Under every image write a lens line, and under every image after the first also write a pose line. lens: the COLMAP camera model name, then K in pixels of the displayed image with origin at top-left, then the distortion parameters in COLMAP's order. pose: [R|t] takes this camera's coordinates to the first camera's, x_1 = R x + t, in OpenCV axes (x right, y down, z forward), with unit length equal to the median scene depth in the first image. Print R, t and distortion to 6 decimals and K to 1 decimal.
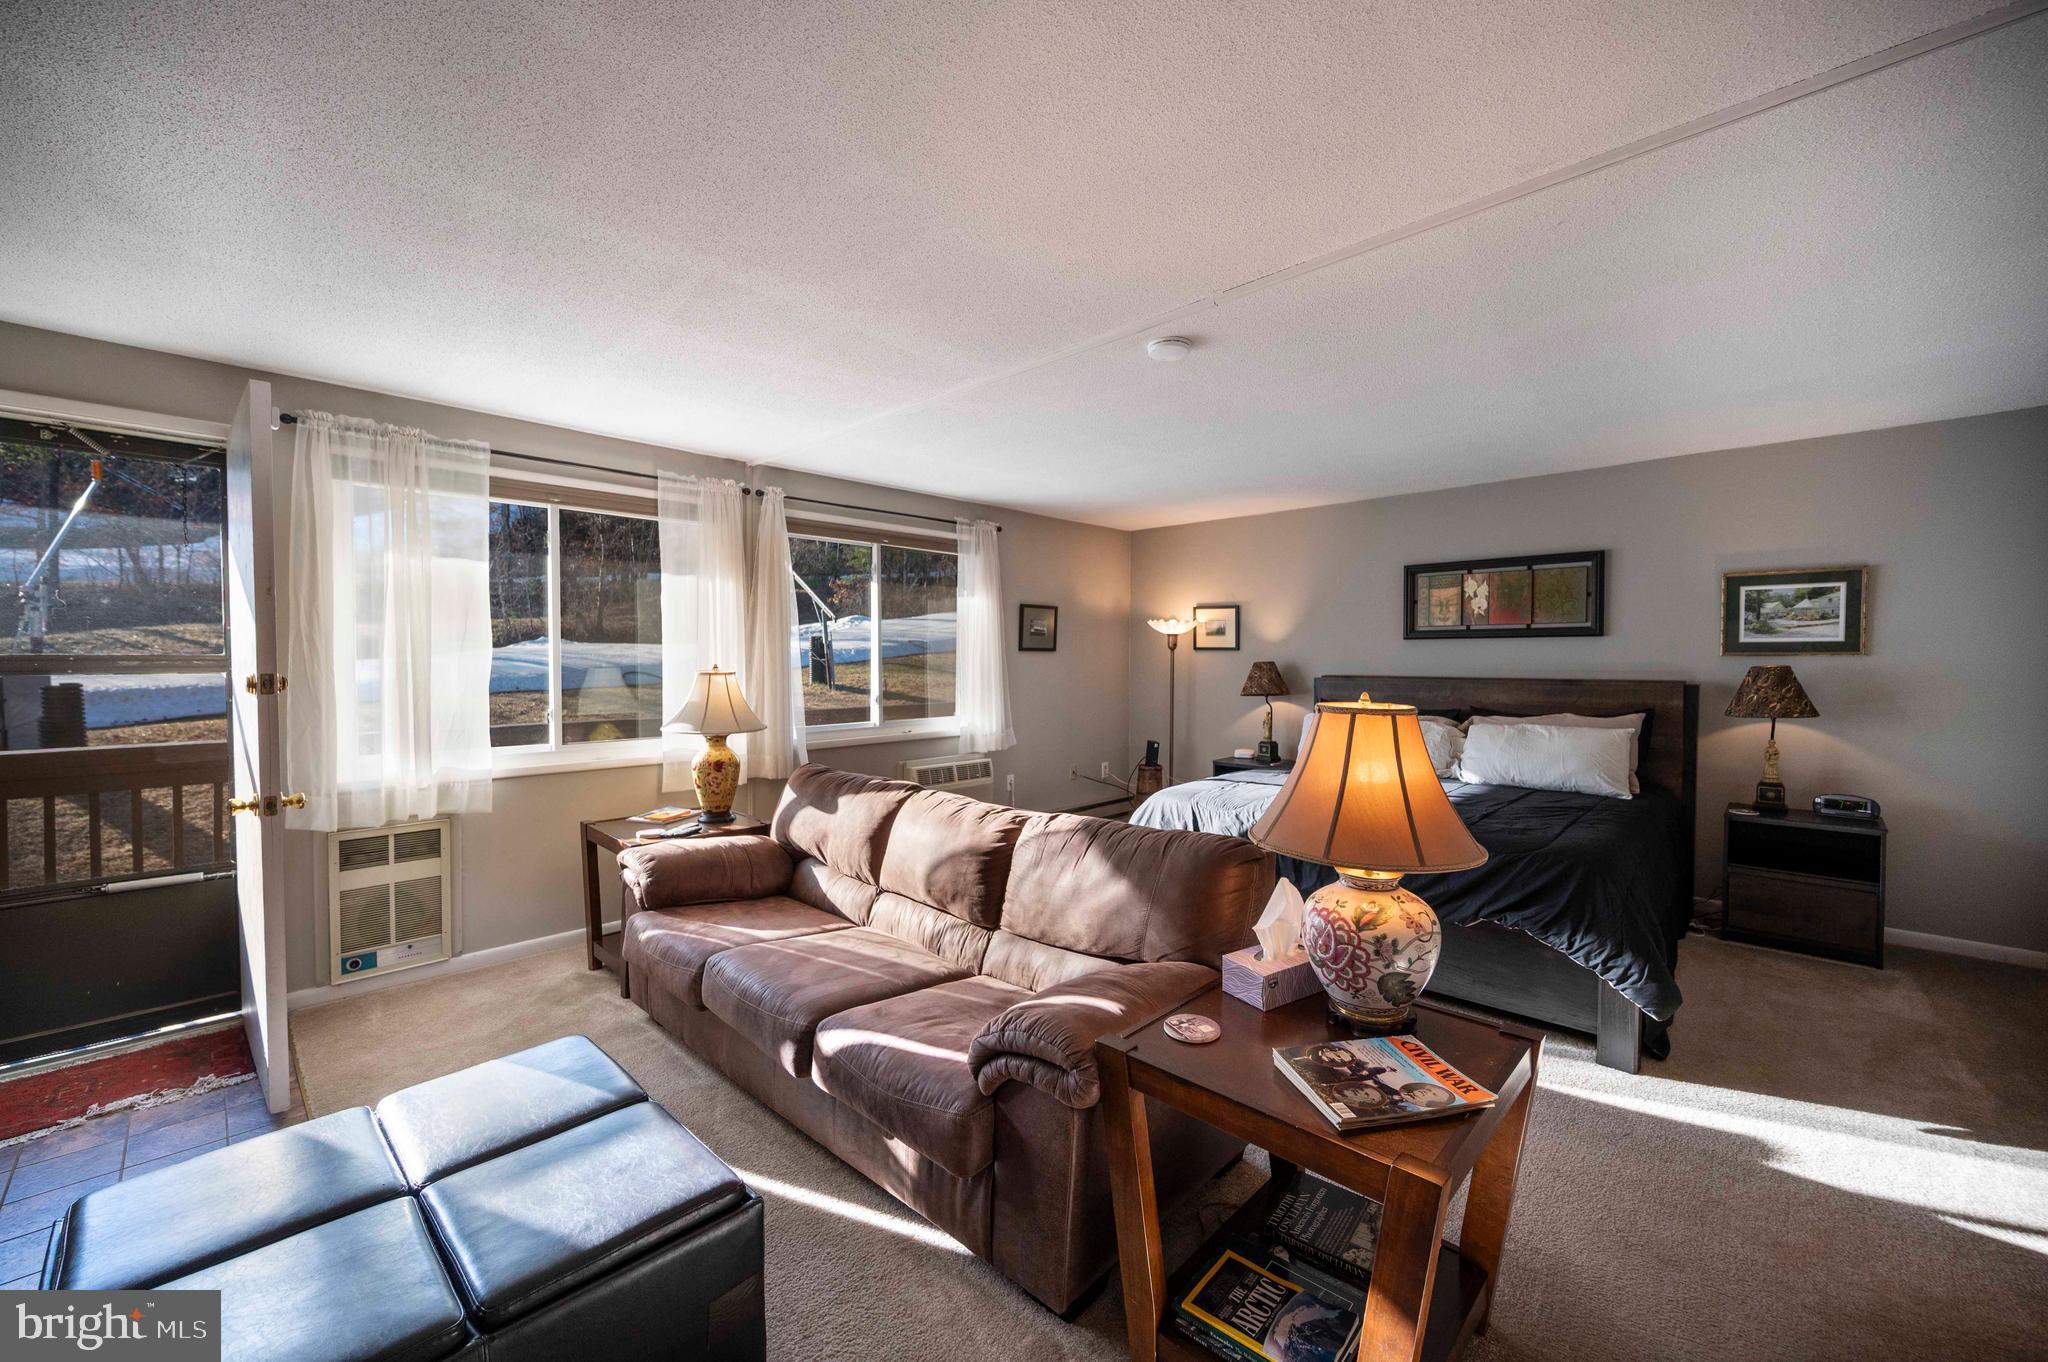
lens RADIAL K [[802.3, 0, 1024.0], [0, 802.3, 681.0], [0, 0, 1]] dist [-0.000940, -0.000209]
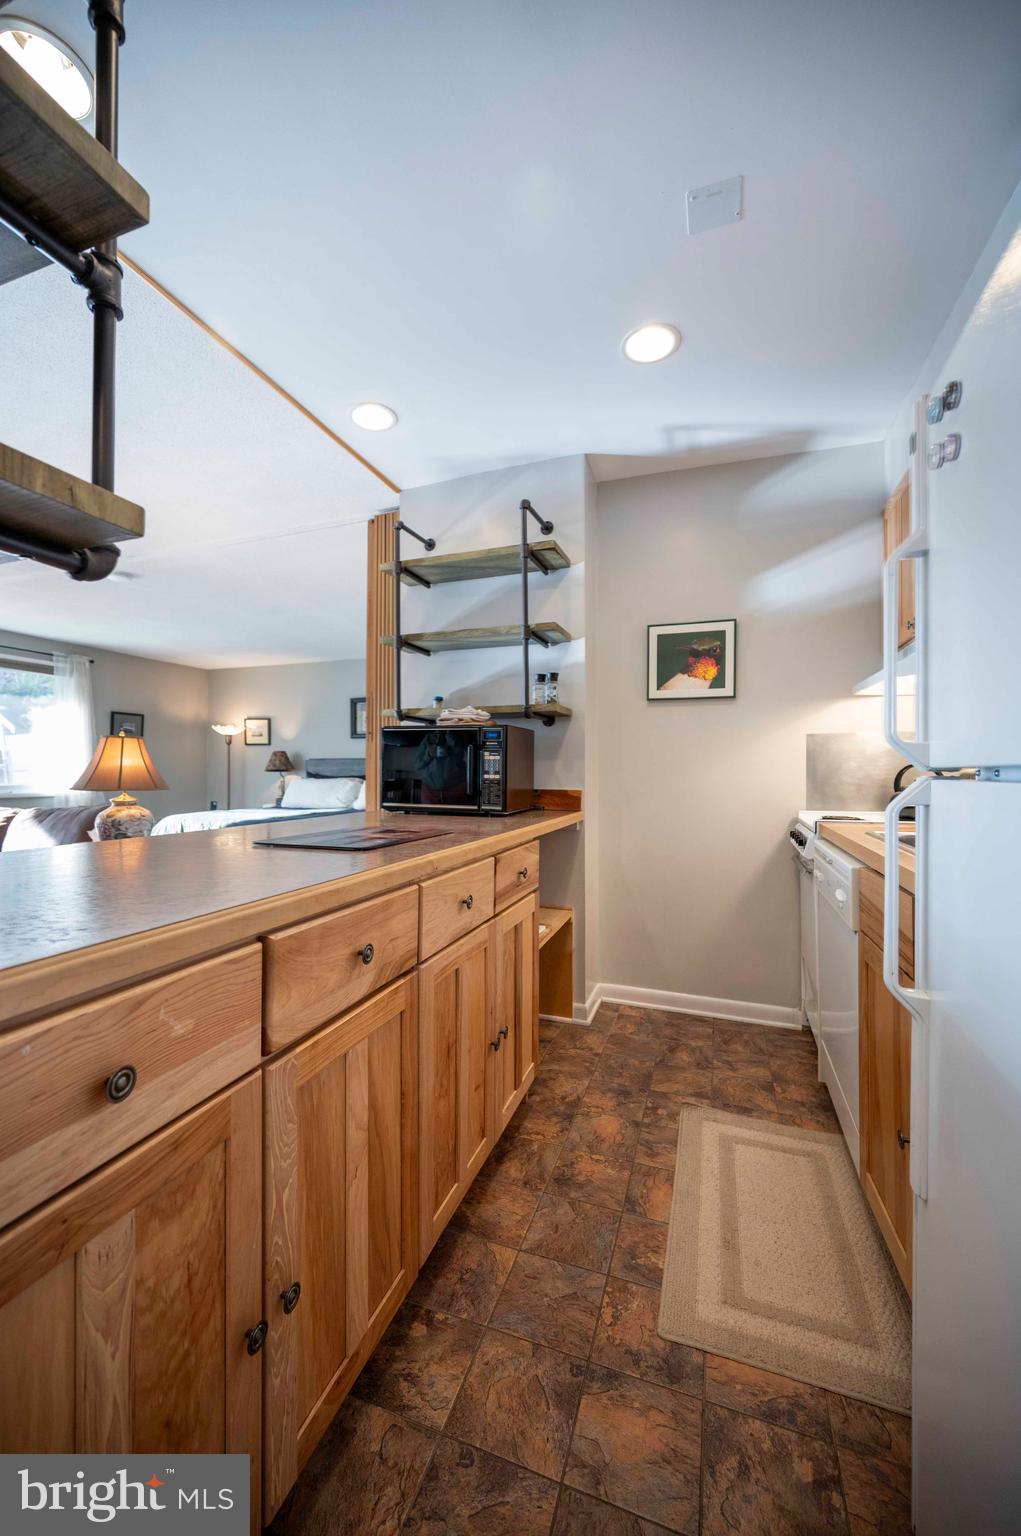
lens RADIAL K [[602.4, 0, 503.0], [0, 602.4, 769.2], [0, 0, 1]] dist [0.000391, -0.000189]
pose [[0.911880, 0.001823, 0.410452, 0.309530], [0.011591, 0.999477, -0.030190, 0.086744], [-0.410292, 0.032287, 0.911382, -0.528169]]
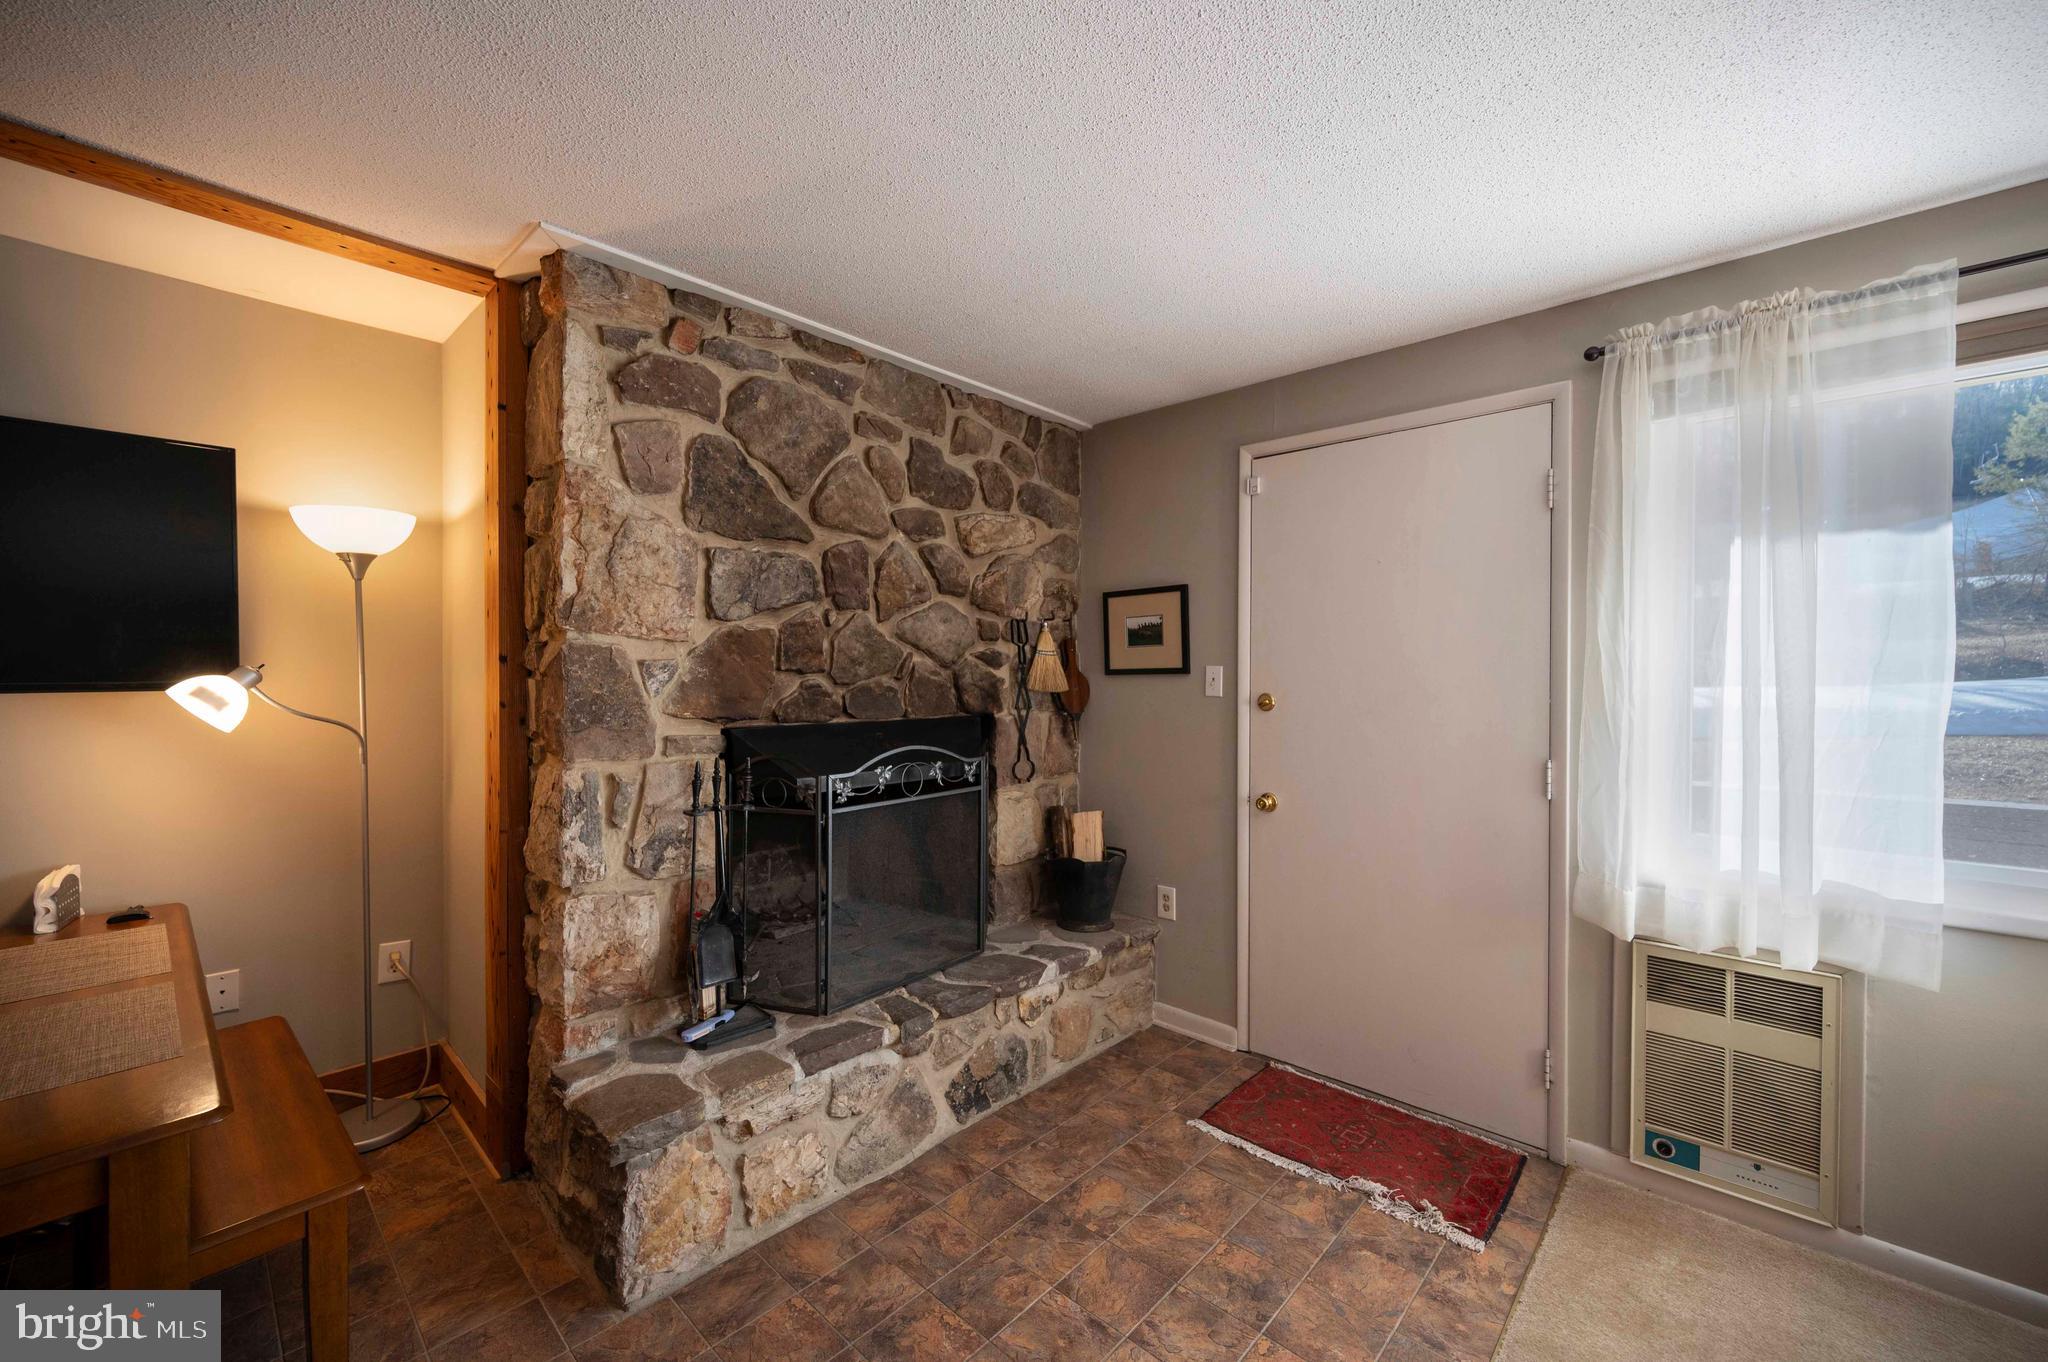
lens RADIAL K [[799.7, 0, 1022.4], [0, 799.7, 680.1], [0, 0, 1]] dist [-0.001146, 0.000078]
pose [[0.018186, 0.004870, -0.999823, -0.156935], [-0.032164, 0.999473, 0.004283, -0.014098], [0.999317, 0.032080, 0.018333, 0.369381]]
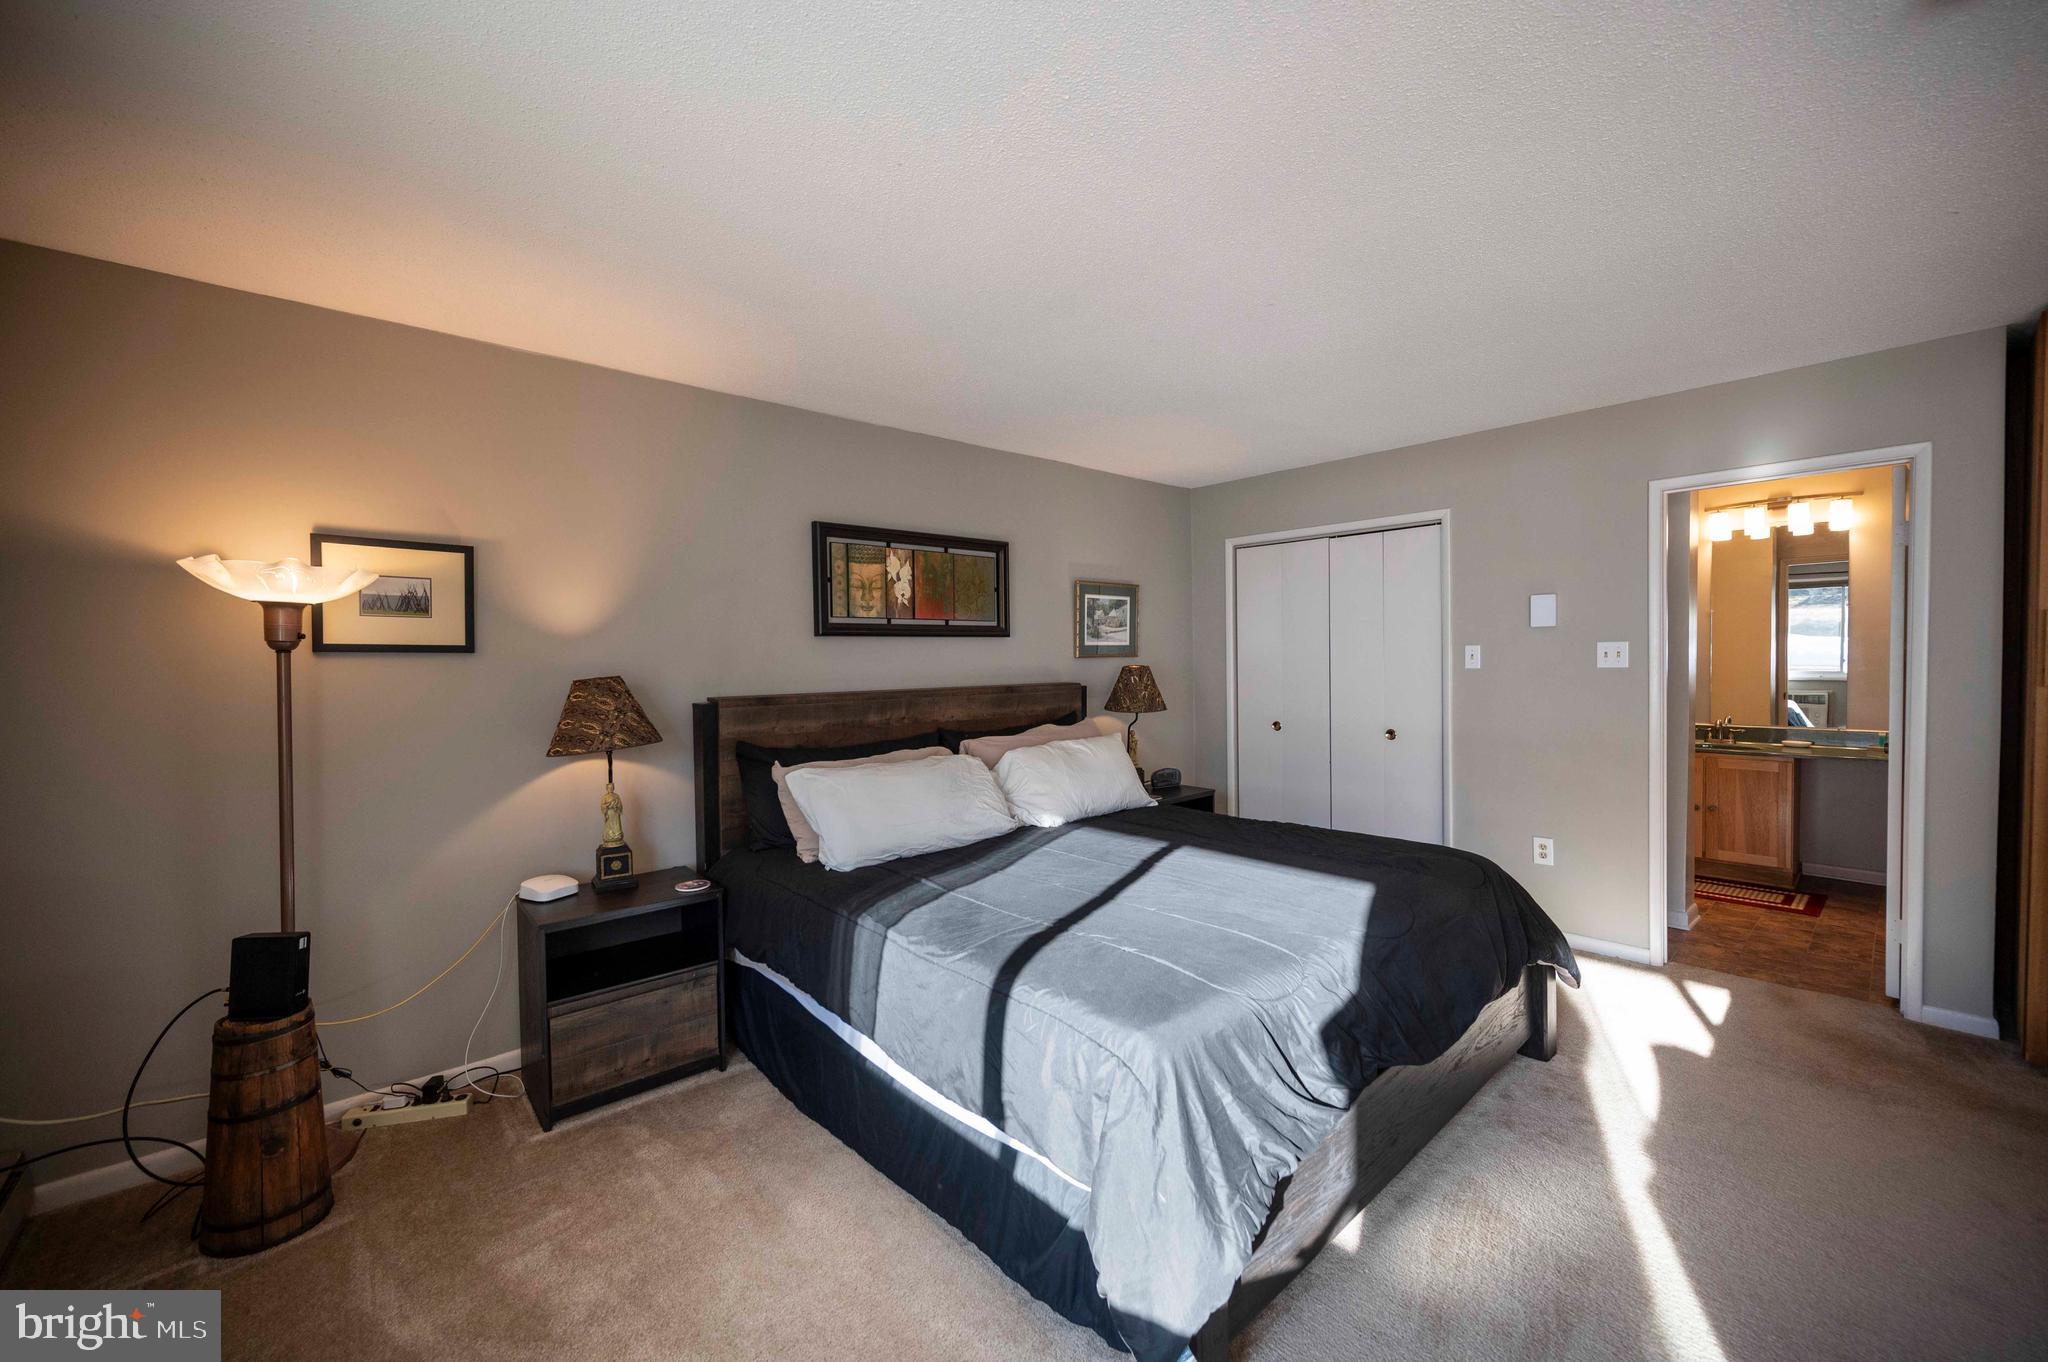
lens RADIAL K [[800.2, 0, 1024.1], [0, 800.2, 679.4], [0, 0, 1]] dist [-0.000986, -0.000497]
pose [[0.070614, -0.028122, 0.997107, -0.213535], [0.043882, 0.998722, 0.025059, -0.034827], [-0.996538, 0.041985, 0.071758, 1.076209]]
